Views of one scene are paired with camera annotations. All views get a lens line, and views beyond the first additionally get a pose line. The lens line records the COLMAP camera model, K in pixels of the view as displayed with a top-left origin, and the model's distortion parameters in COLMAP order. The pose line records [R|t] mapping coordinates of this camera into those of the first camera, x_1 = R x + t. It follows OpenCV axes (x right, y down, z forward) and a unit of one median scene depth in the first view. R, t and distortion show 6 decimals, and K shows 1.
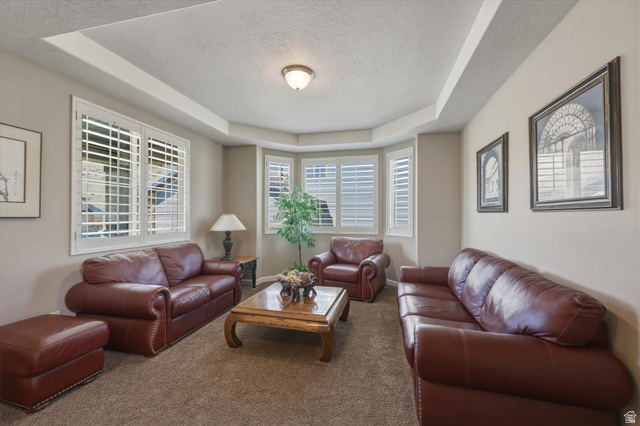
lens RADIAL K [[256.5, 0, 320.0], [0, 256.5, 213.0], [0, 0, 1]] dist [-0.000053, -0.000031]
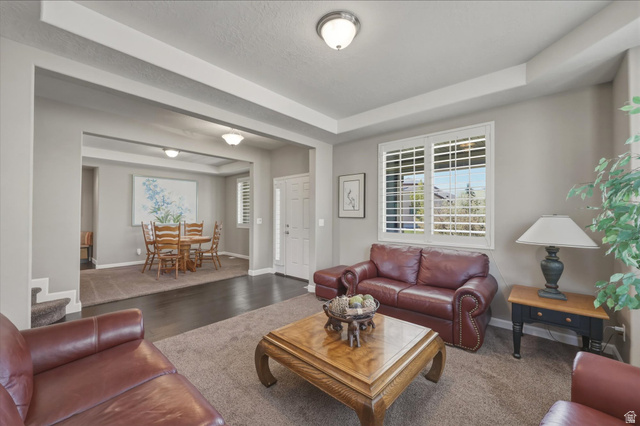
lens RADIAL K [[256.5, 0, 320.0], [0, 256.5, 213.0], [0, 0, 1]] dist [-0.000053, -0.000031]
pose [[-0.459189, -0.009929, -0.888283, 0.373667], [0.003245, 0.999912, -0.012854, 0.003495], [0.888333, -0.008785, -0.459117, 0.798473]]
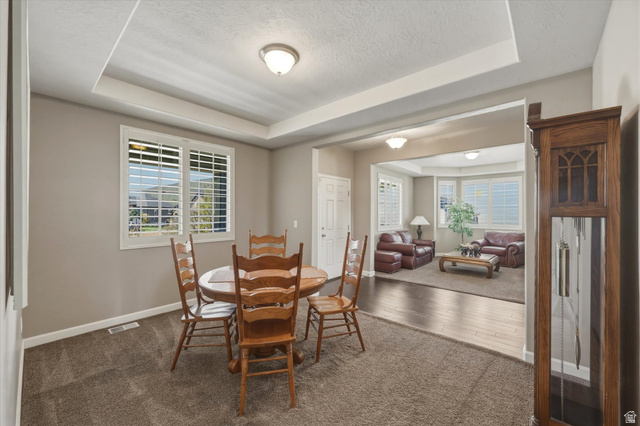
lens RADIAL K [[256.5, 0, 320.0], [0, 256.5, 213.0], [0, 0, 1]] dist [-0.000053, -0.000031]
pose [[0.888845, 0.000959, -0.458207, -0.148106], [0.001272, 0.999989, 0.004560, -0.025987], [0.458206, -0.004636, 0.888834, -0.959064]]
